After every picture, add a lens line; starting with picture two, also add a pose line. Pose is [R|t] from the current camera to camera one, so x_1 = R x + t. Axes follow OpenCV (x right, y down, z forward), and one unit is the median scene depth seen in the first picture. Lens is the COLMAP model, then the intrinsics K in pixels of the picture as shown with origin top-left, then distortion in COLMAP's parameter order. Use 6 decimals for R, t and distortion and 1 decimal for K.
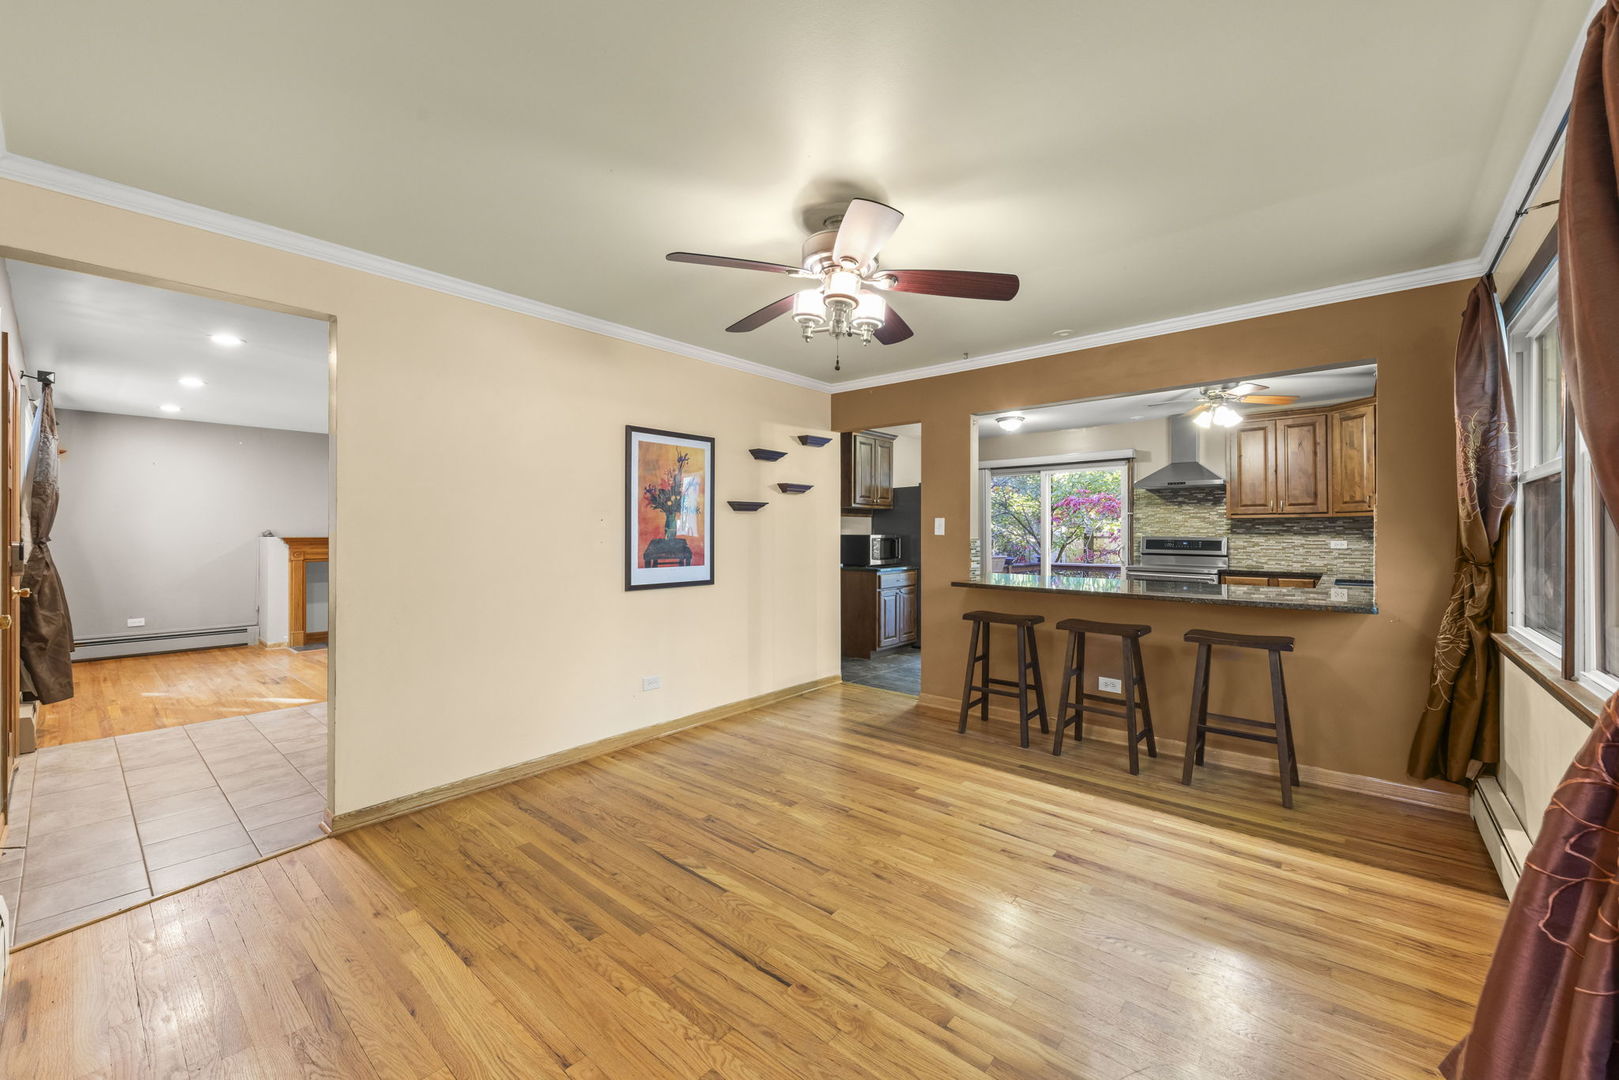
lens RADIAL K [[629.2, 0, 807.0], [0, 629.2, 530.4], [0, 0, 1]] dist [0.013416, -0.006926]
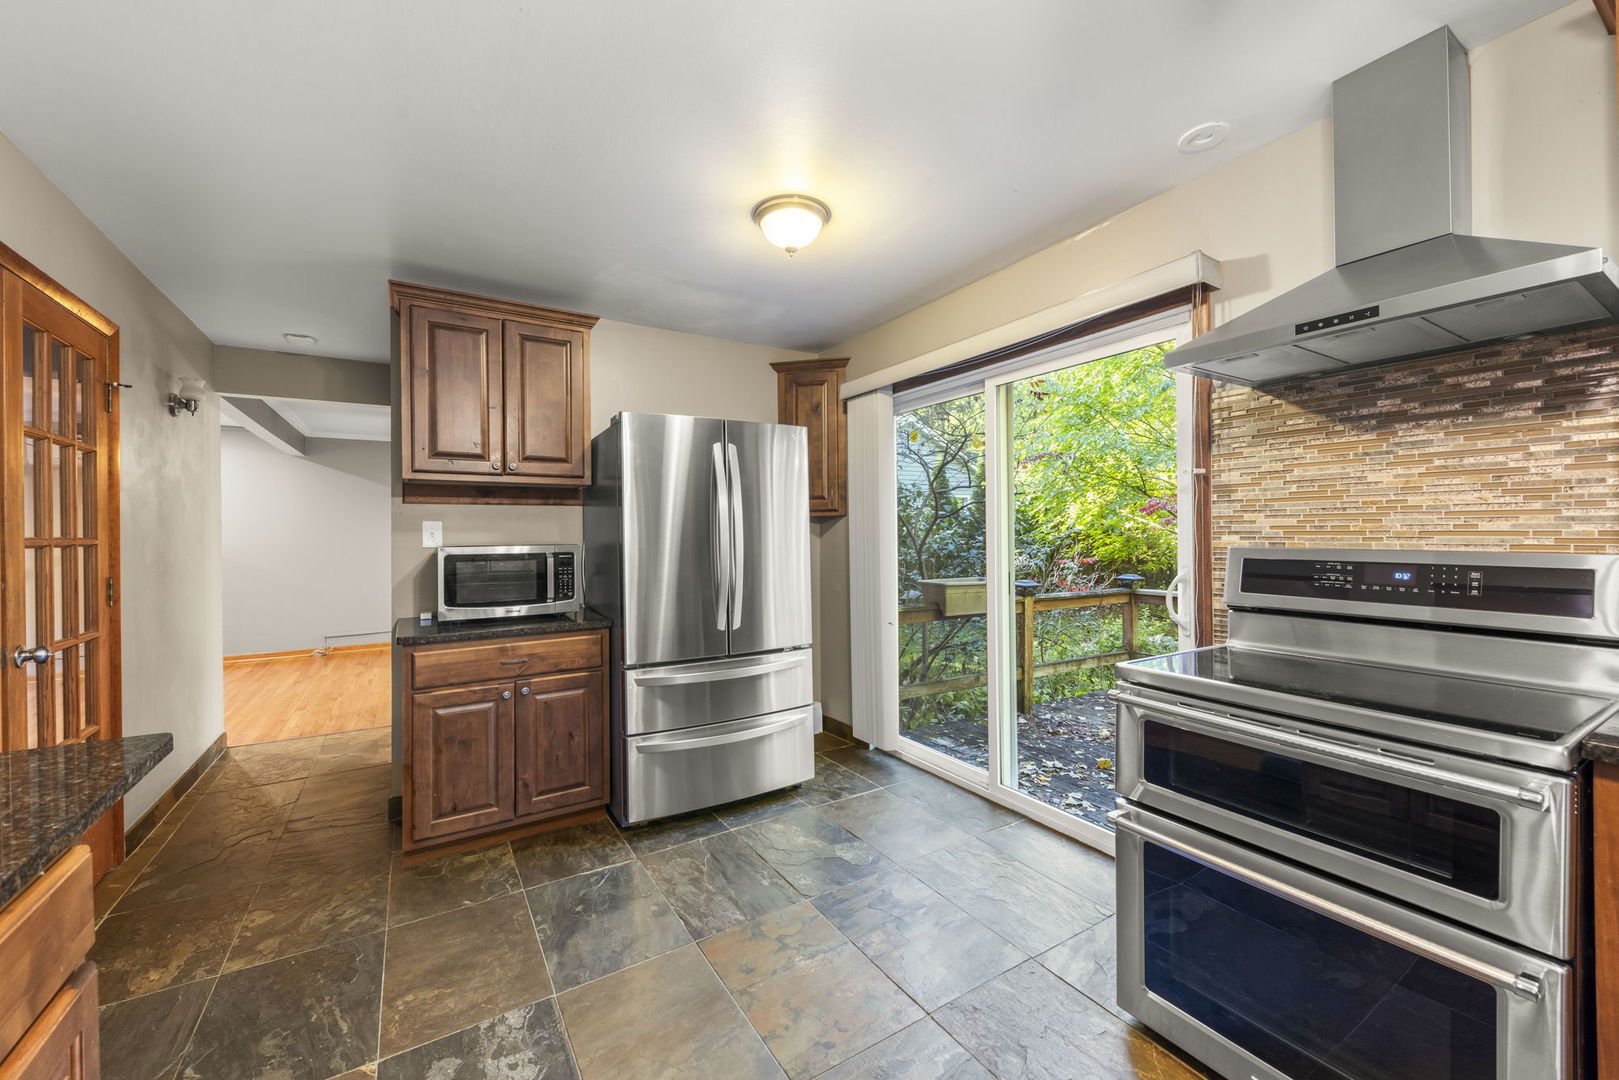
lens RADIAL K [[621.2, 0, 810.1], [0, 621.2, 532.4], [0, 0, 1]] dist [0.001922, -0.000273]
pose [[0.952167, -0.006964, -0.305498, 0.867878], [0.007647, 0.999970, 0.001039, 0.002282], [0.305482, -0.003326, 0.952192, 1.337354]]
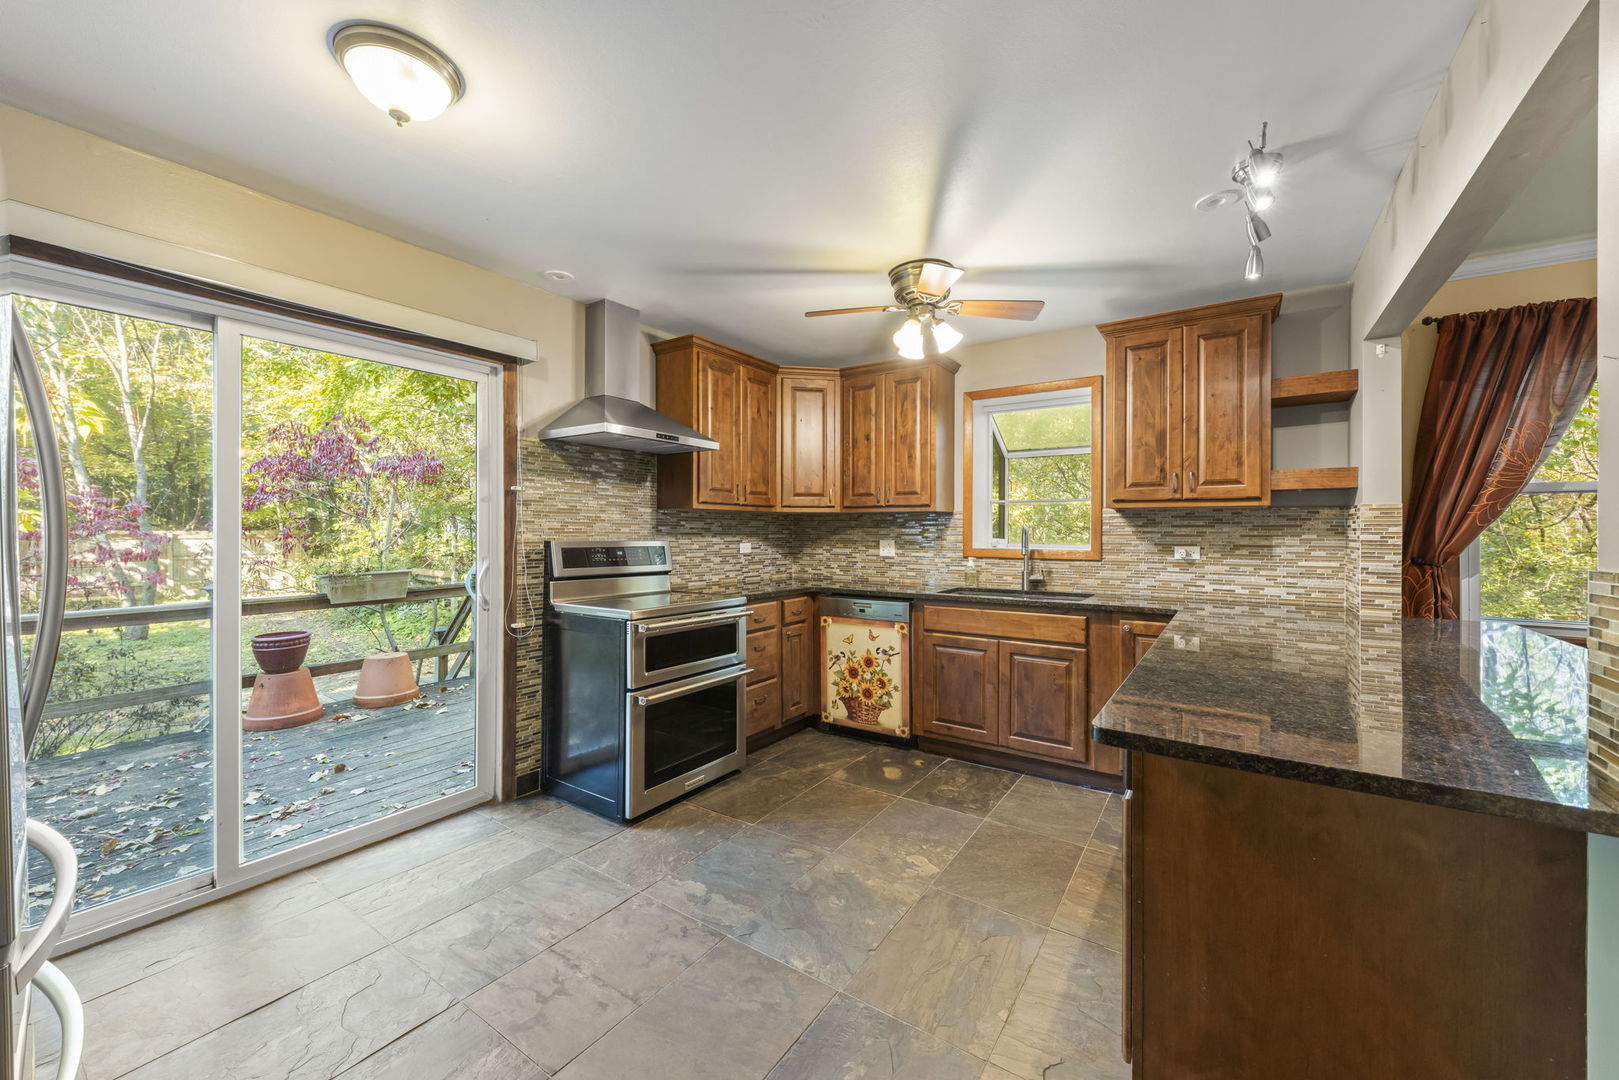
lens RADIAL K [[614.7, 0, 809.1], [0, 614.7, 532.5], [0, 0, 1]] dist [0.012571, -0.005764]
pose [[-0.113980, -0.001647, 0.993482, 0.137959], [-0.007629, 0.999971, 0.000783, 0.003389], [-0.993454, -0.007490, -0.113990, 1.732678]]
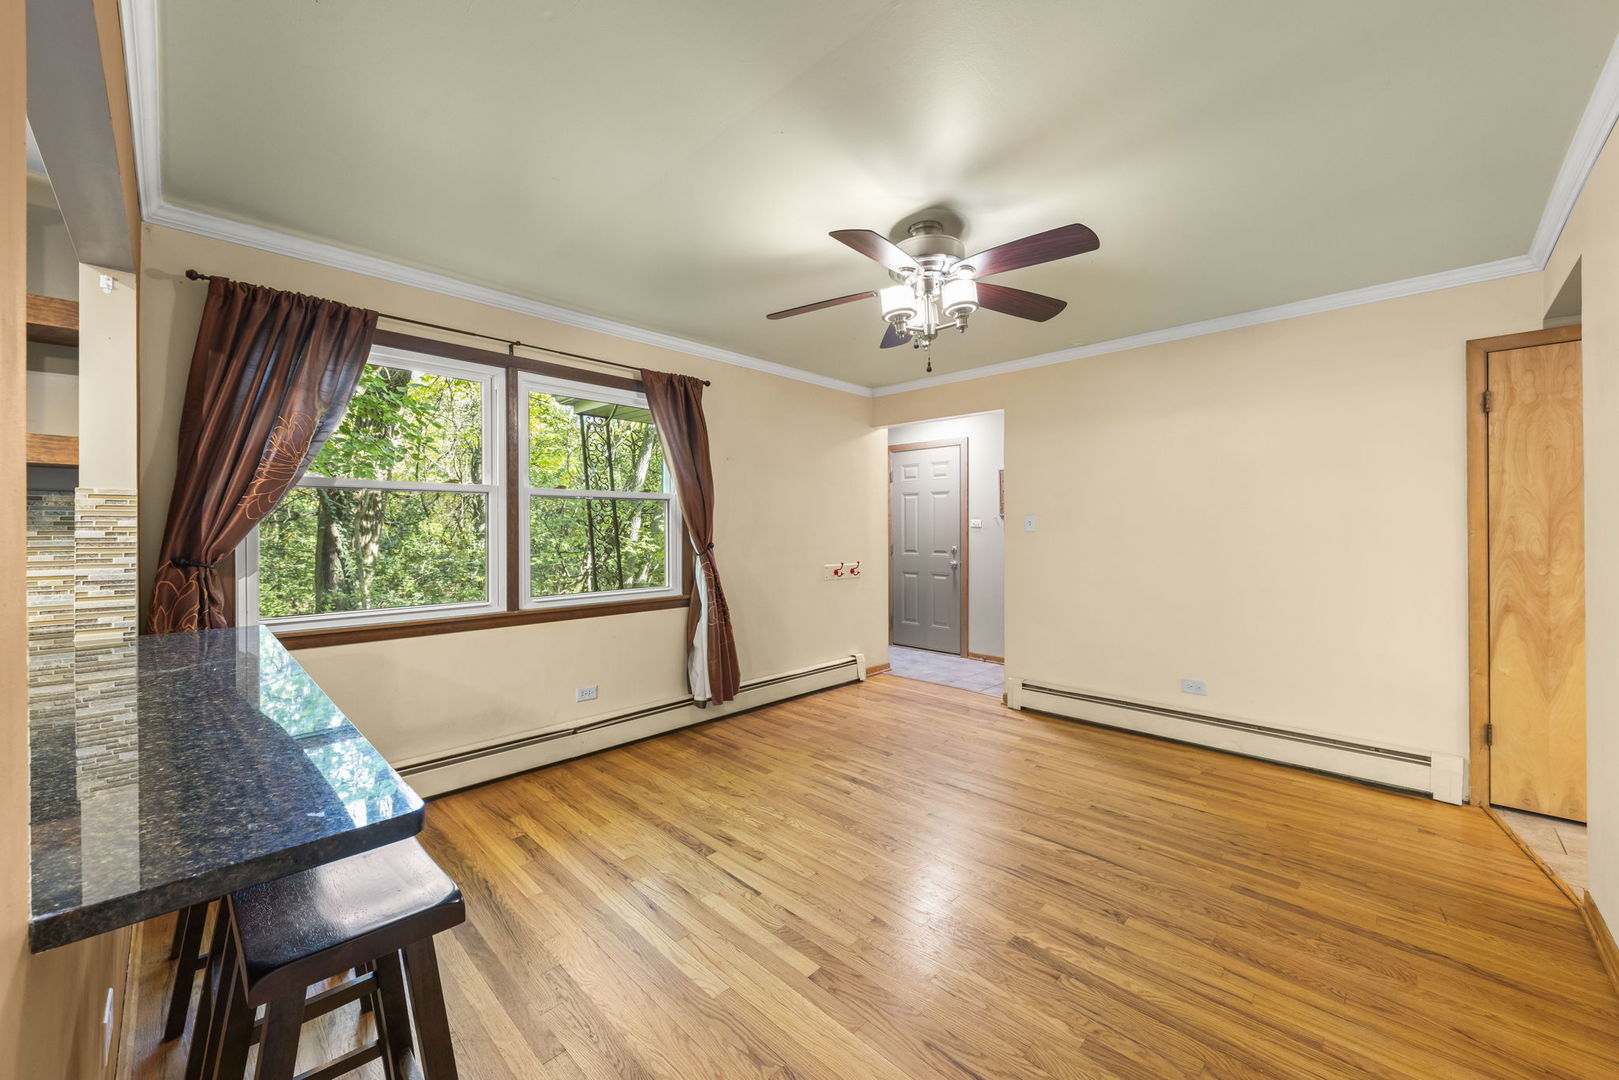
lens RADIAL K [[611.0, 0, 811.2], [0, 611.0, 528.9], [0, 0, 1]] dist [0.008952, -0.000079]
pose [[-0.998308, 0.002567, 0.058084, 0.134176], [0.002396, 0.999993, -0.003006, 0.003595], [-0.058091, -0.002862, -0.998307, 1.469415]]
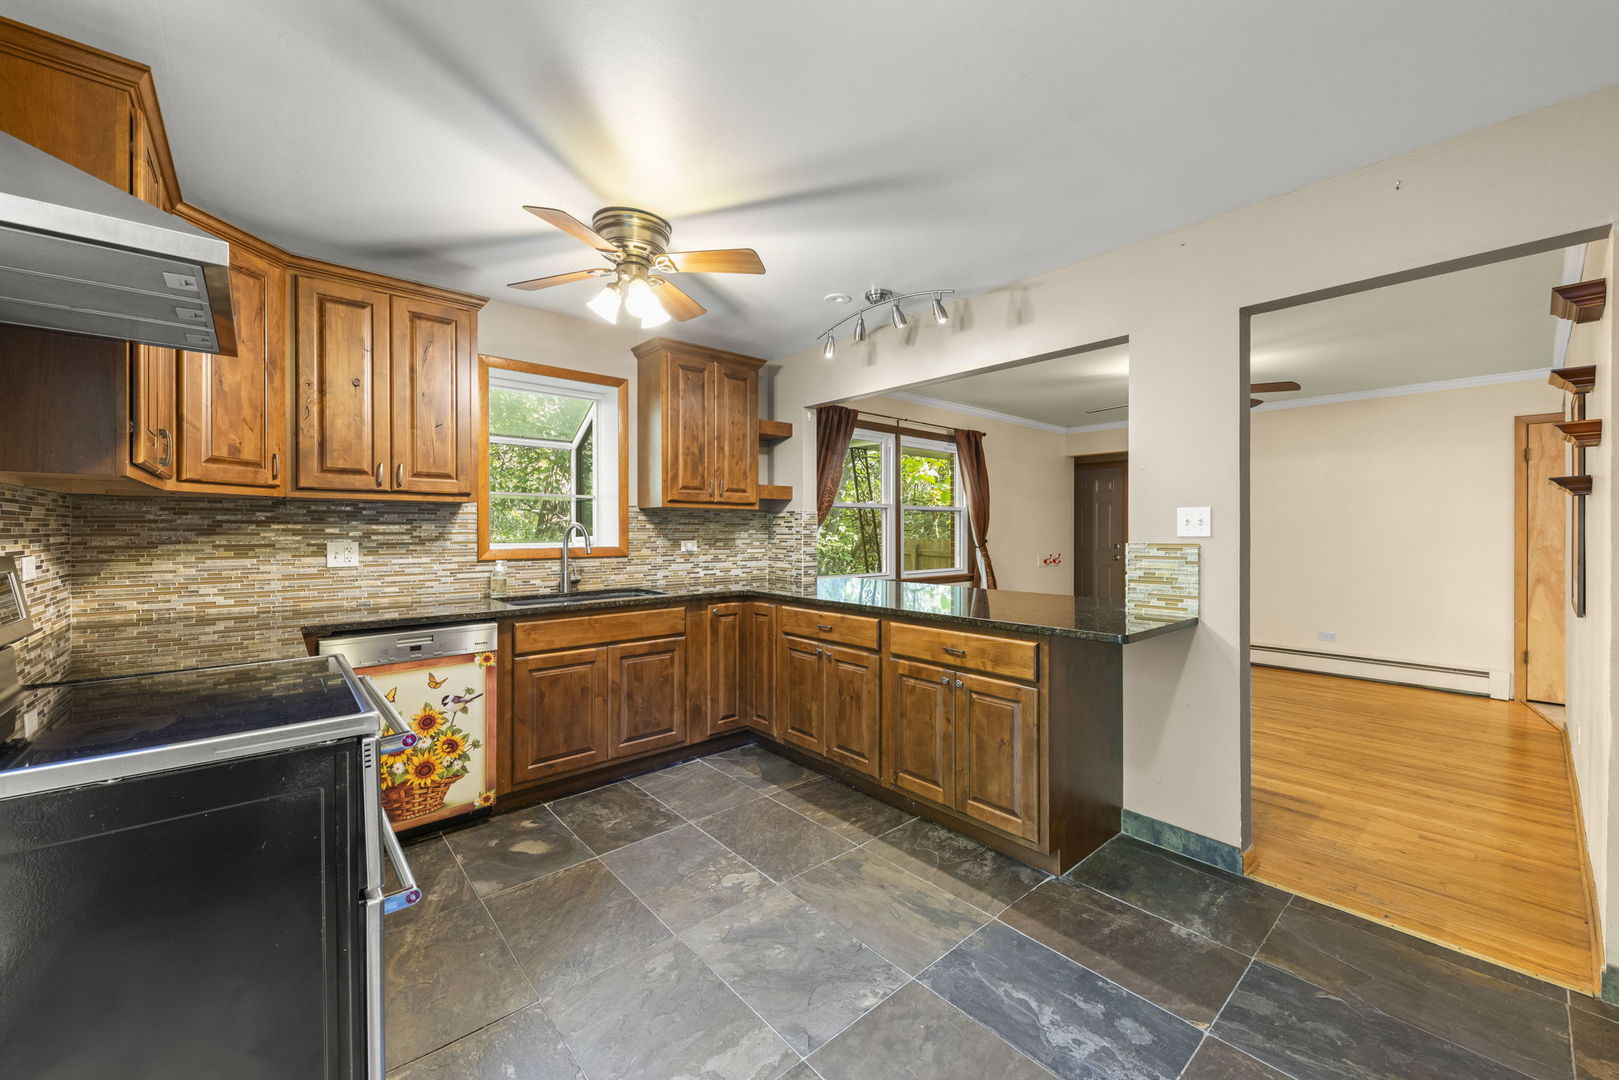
lens RADIAL K [[621.2, 0, 810.1], [0, 621.2, 532.4], [0, 0, 1]] dist [0.001922, -0.000273]
pose [[-0.990034, -0.001340, 0.140825, 0.654160], [-0.001116, 0.999998, 0.001669, 0.003515], [-0.140827, 0.001495, -0.990033, 2.180139]]
